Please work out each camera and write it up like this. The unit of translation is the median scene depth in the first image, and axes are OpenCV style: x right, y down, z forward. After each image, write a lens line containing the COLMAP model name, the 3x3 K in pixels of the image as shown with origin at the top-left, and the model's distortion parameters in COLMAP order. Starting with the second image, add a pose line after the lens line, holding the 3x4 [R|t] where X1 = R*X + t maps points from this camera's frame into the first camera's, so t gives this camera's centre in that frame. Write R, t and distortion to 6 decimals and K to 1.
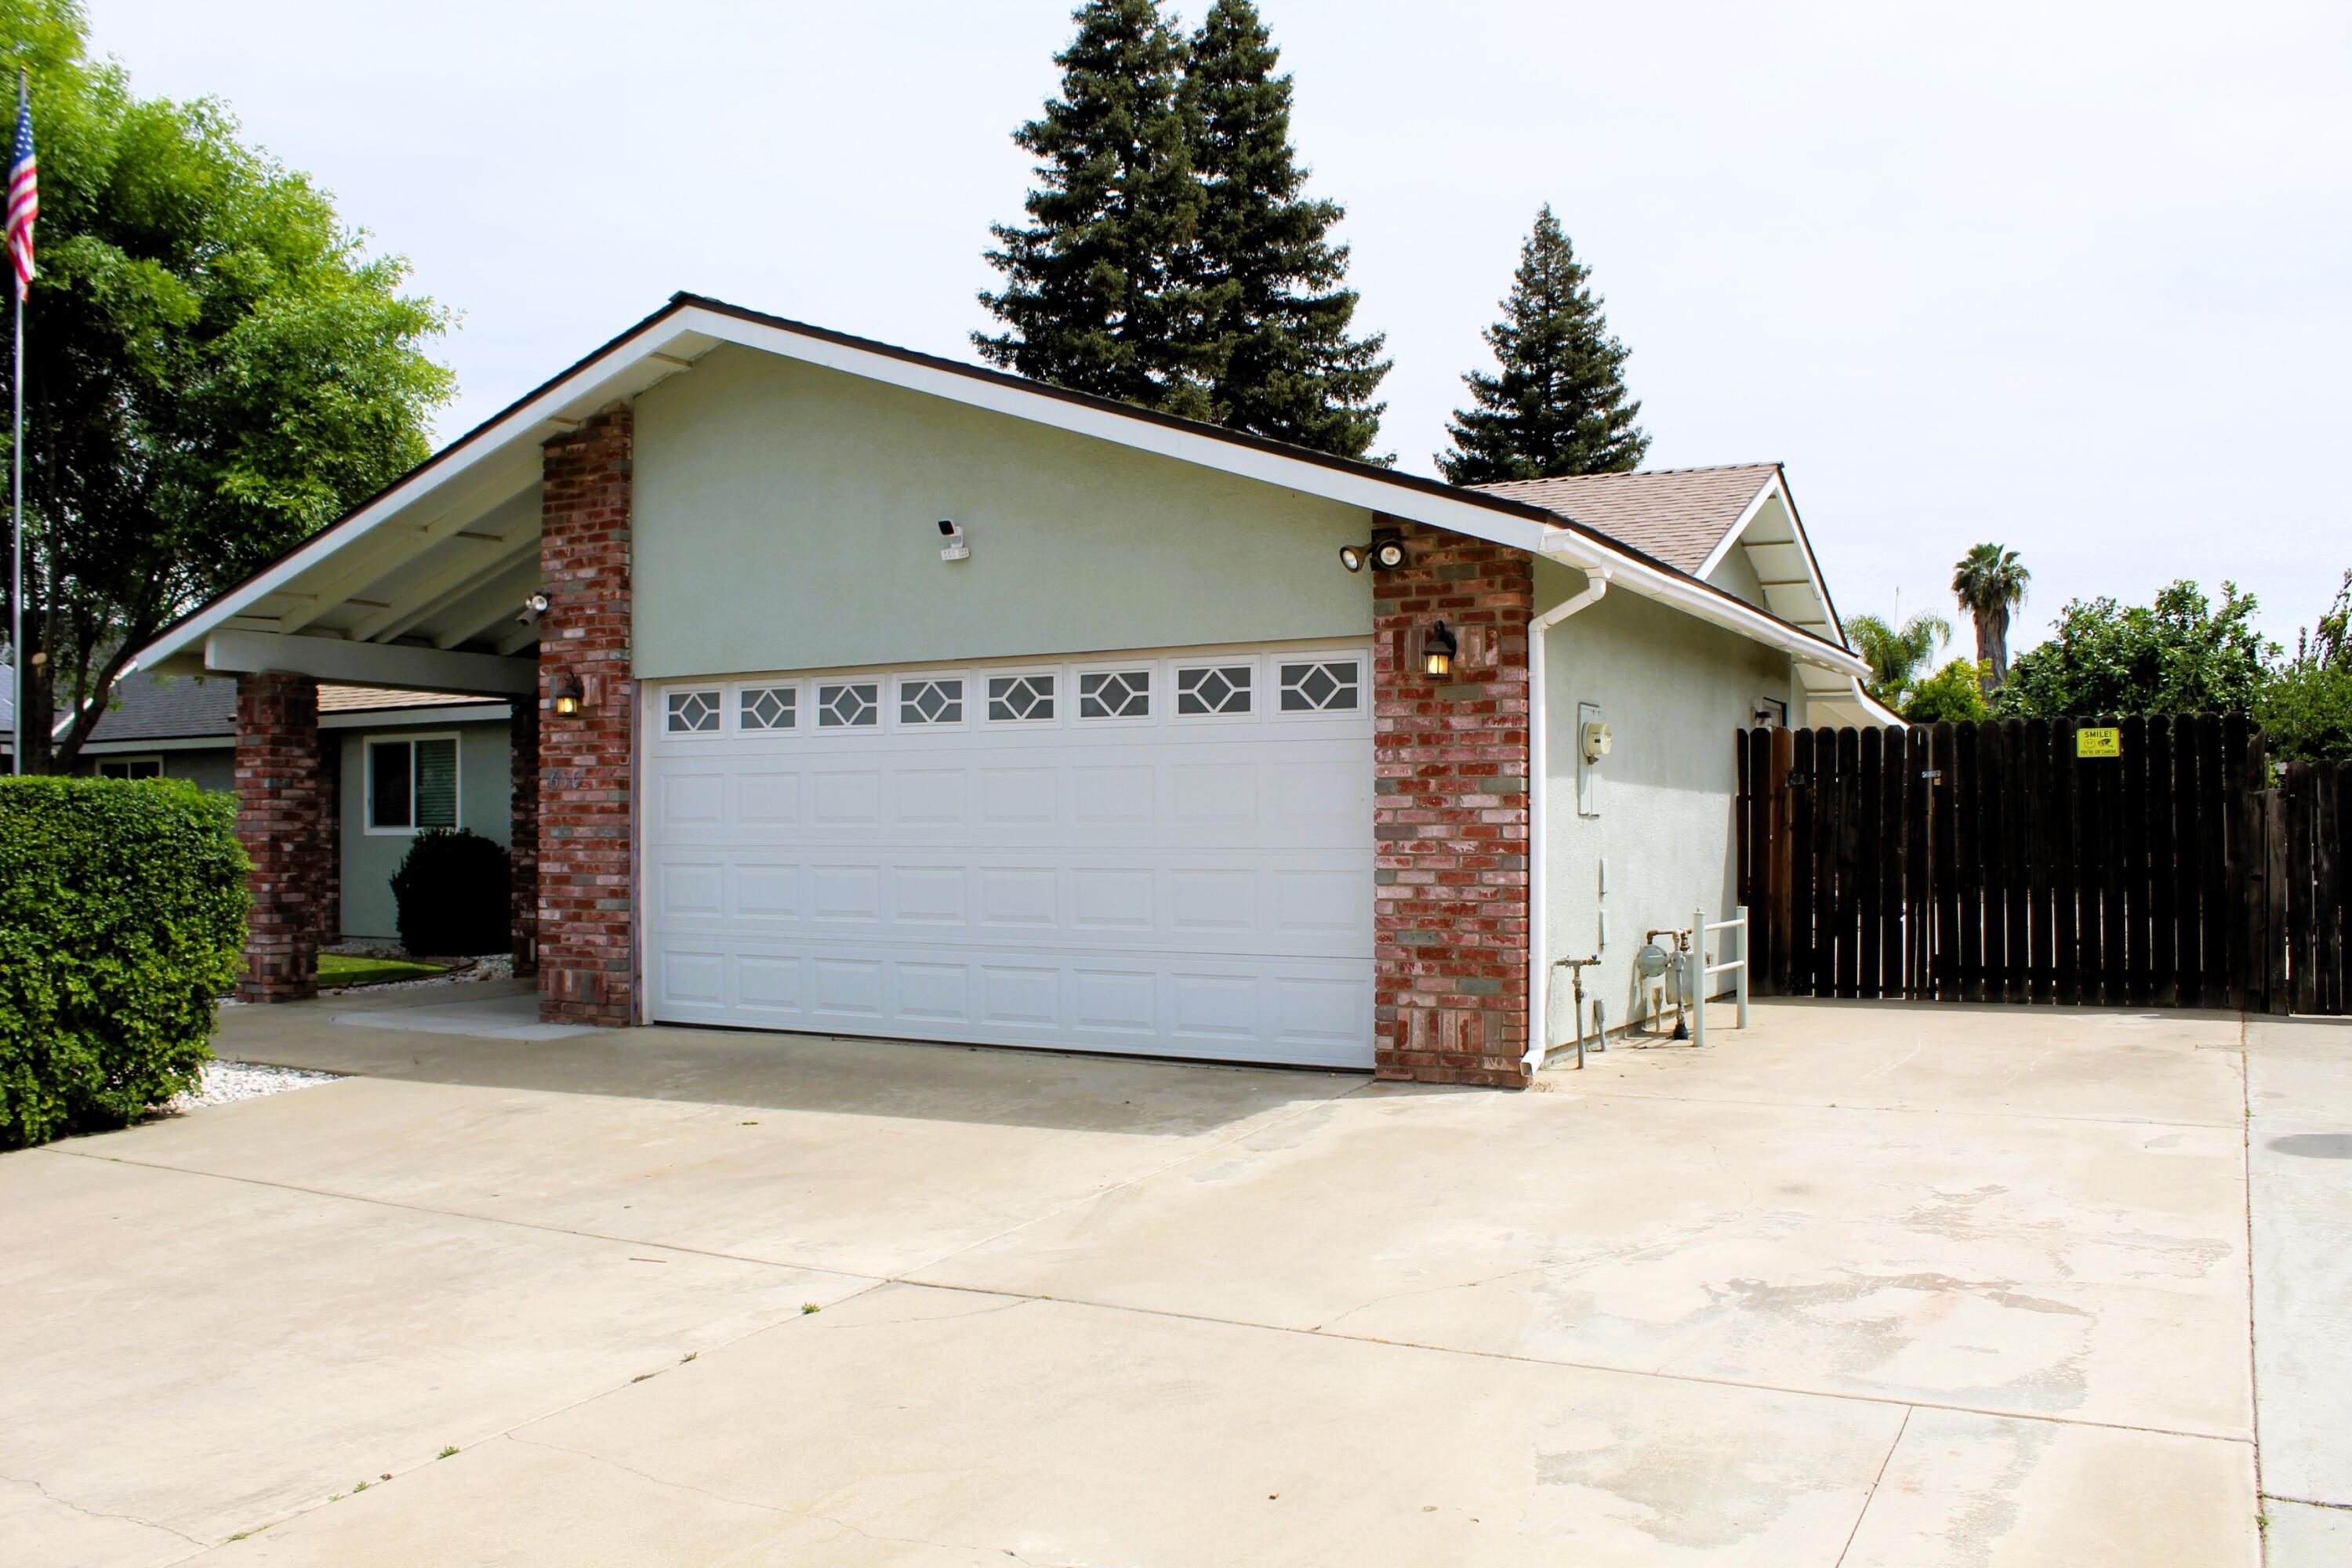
lens RADIAL K [[1922.0, 0, 1174.0], [0, 1922.0, 788.2], [0, 0, 1]] dist [-0.100641, 0.066782]
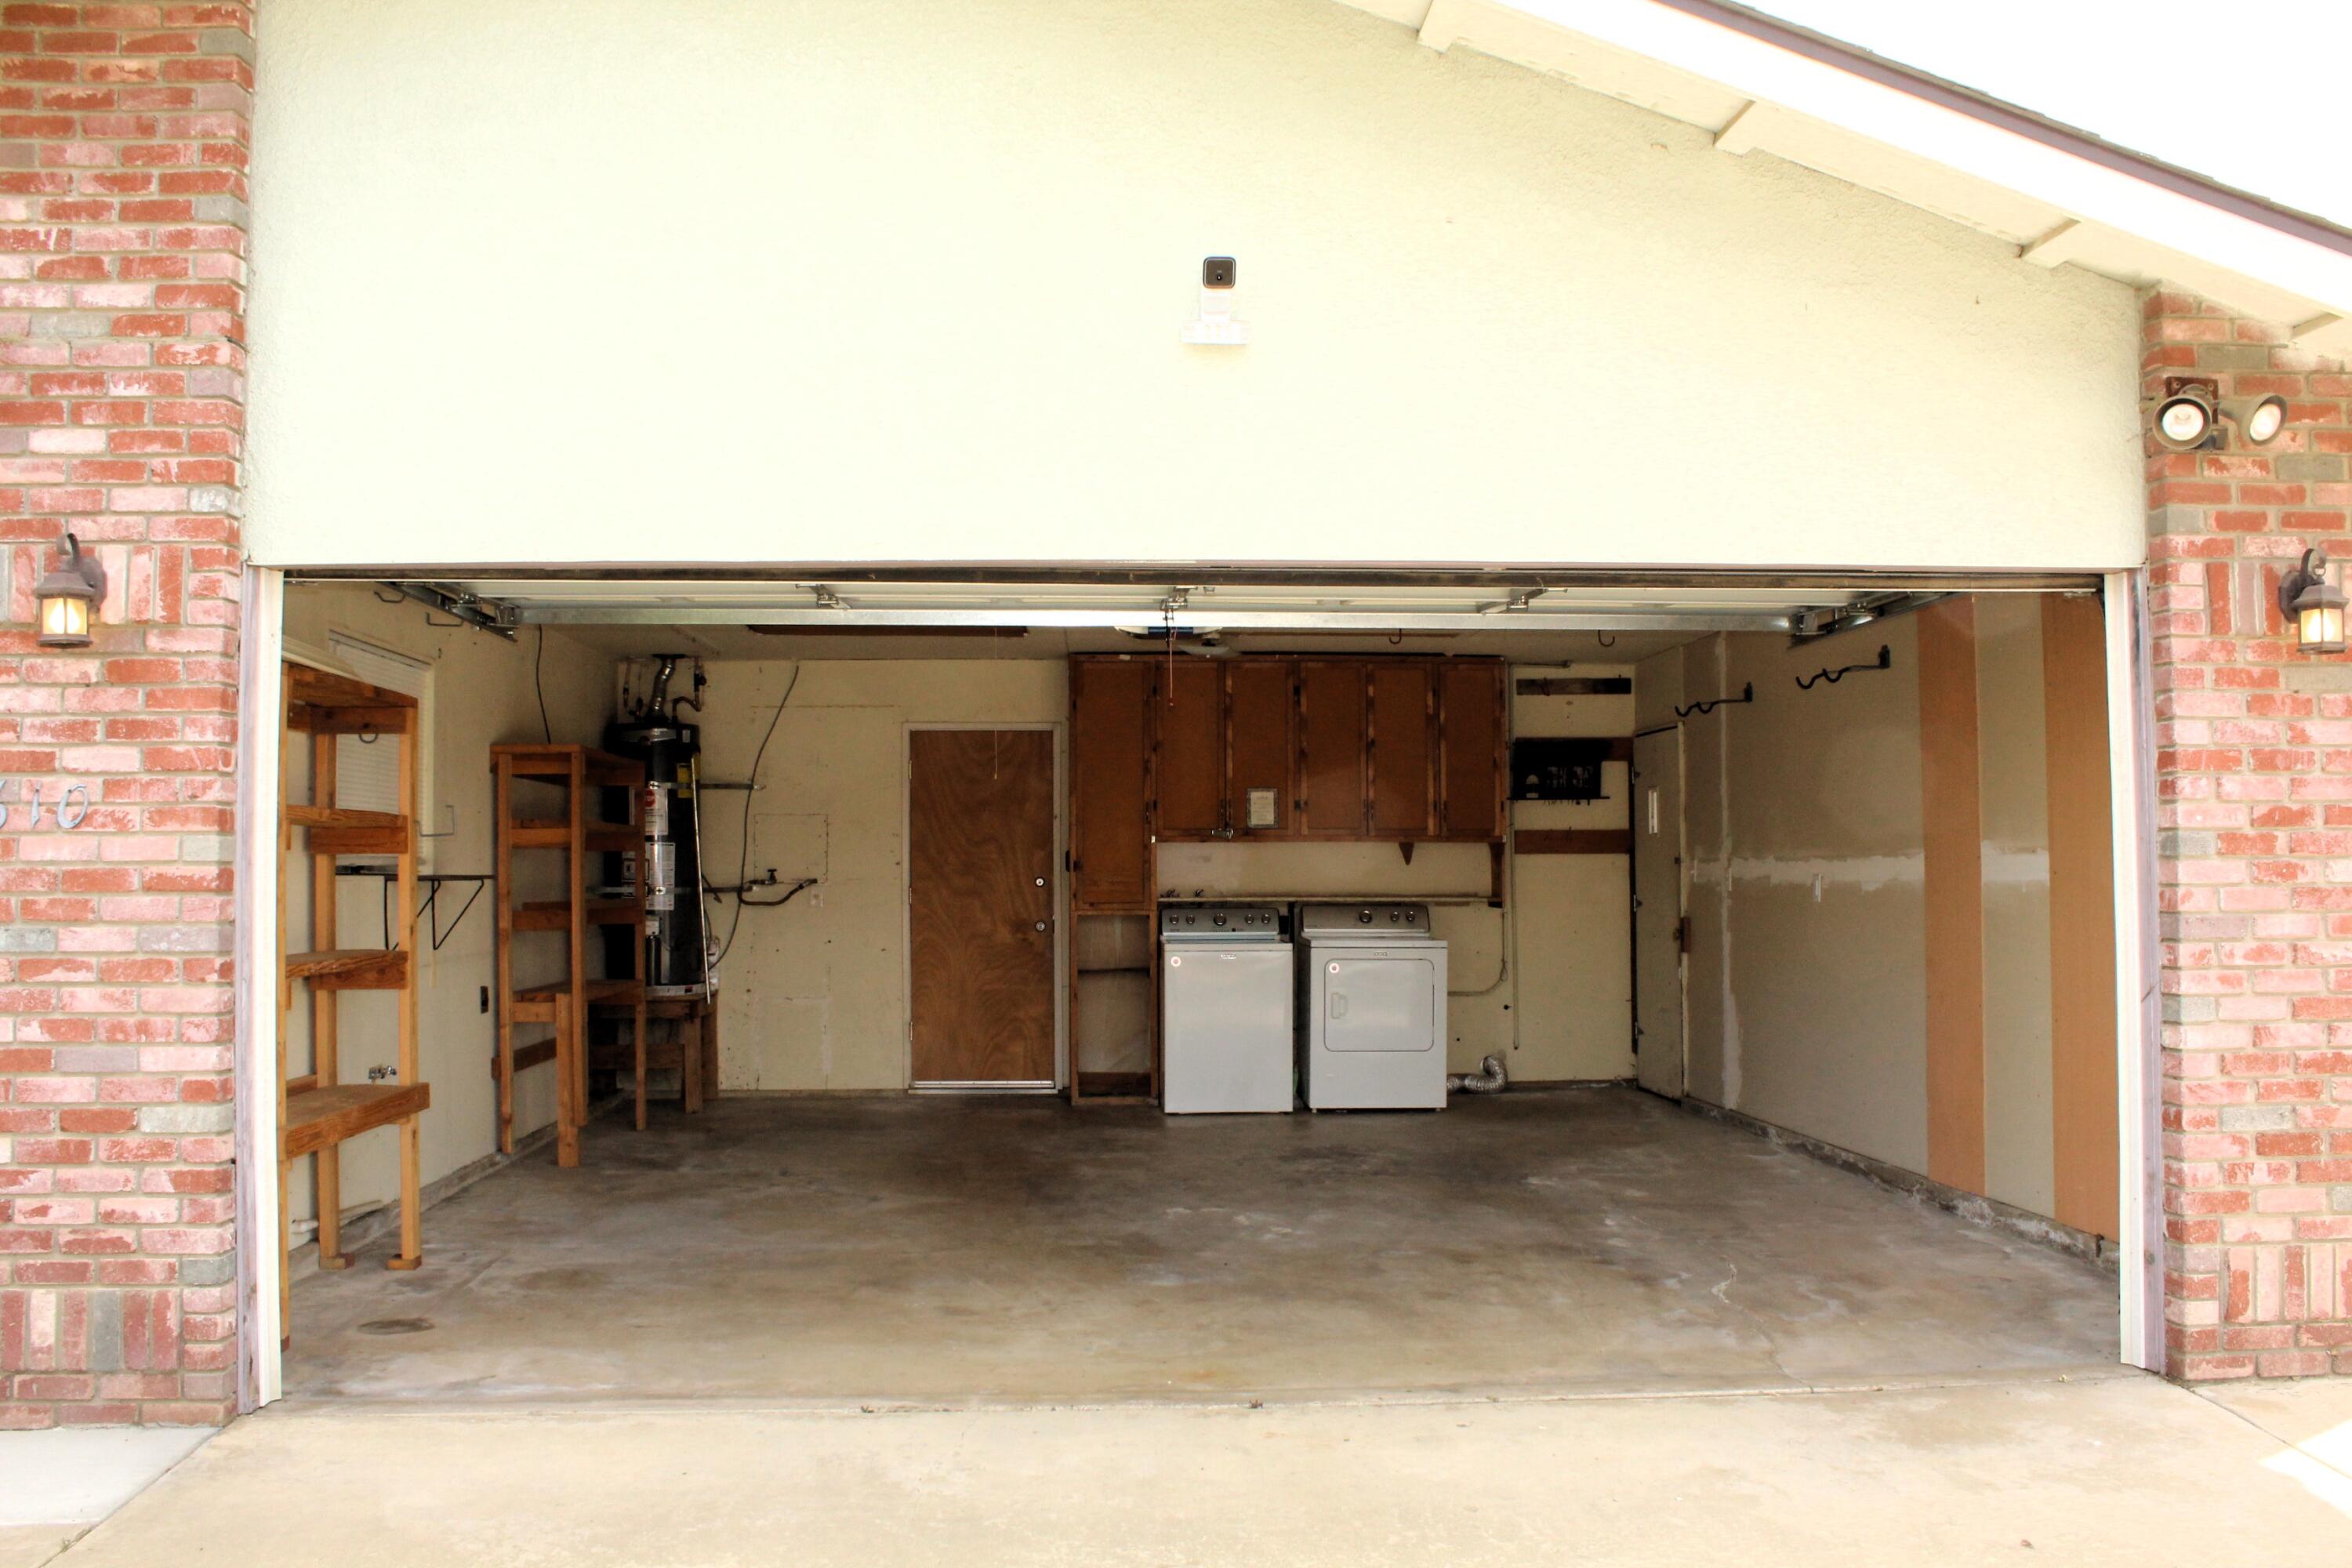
lens RADIAL K [[1922.0, 0, 1177.9], [0, 1922.0, 795.2], [0, 0, 1]] dist [-0.100641, 0.066782]
pose [[0.842958, 0.018719, 0.537653, -0.332954], [-0.008790, 0.999740, -0.021027, -0.000808], [-0.537907, 0.012999, 0.842904, 0.553194]]
